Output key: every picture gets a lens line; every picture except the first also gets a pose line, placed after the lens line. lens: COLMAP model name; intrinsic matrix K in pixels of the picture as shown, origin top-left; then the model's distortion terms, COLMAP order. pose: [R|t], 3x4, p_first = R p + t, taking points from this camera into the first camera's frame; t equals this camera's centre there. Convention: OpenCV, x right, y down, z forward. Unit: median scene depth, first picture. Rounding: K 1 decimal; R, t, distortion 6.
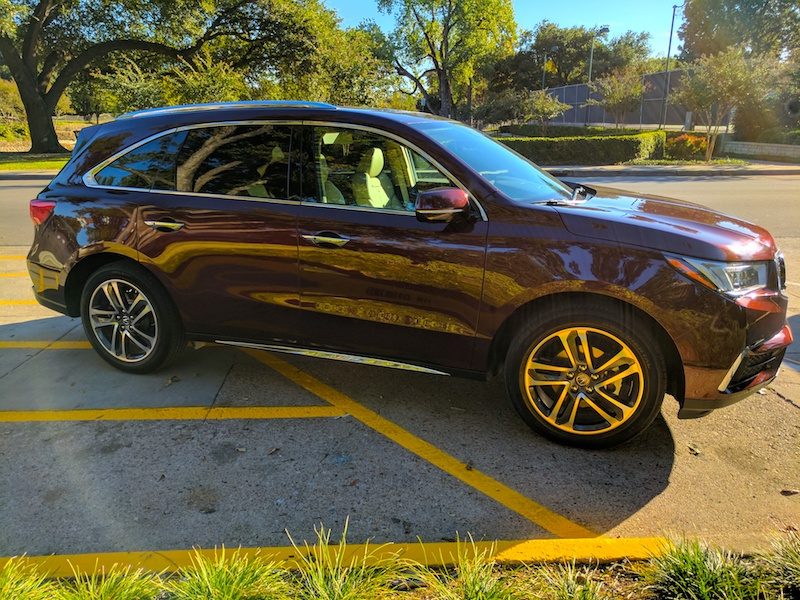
lens RADIAL K [[636.1, 0, 400.0], [0, 636.1, 300.0], [0, 0, 1]] dist [0.001775, 0.012910]
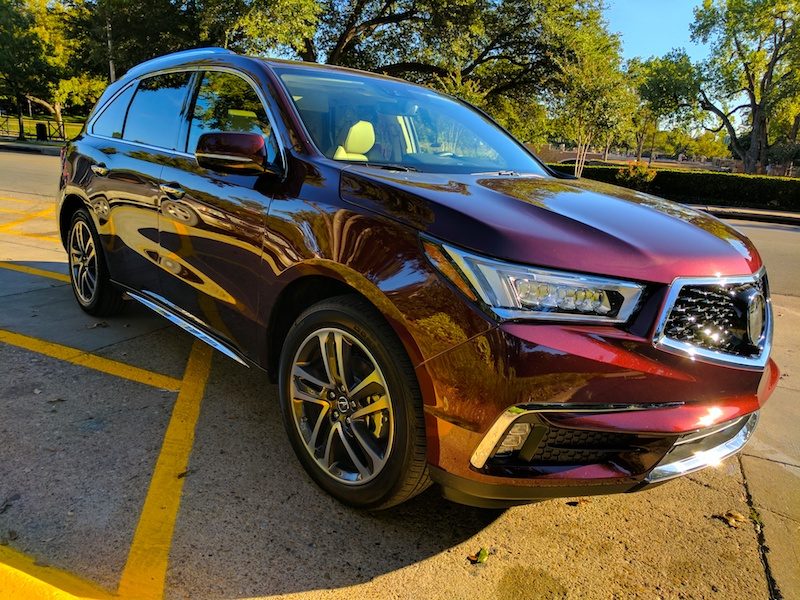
lens RADIAL K [[636.1, 0, 400.0], [0, 636.1, 300.0], [0, 0, 1]] dist [0.001775, 0.012910]
pose [[0.881454, 0.171587, -0.439996, 0.100580], [-0.195157, 0.980735, -0.008500, 0.000316], [0.430061, 0.093361, 0.897959, 0.057118]]
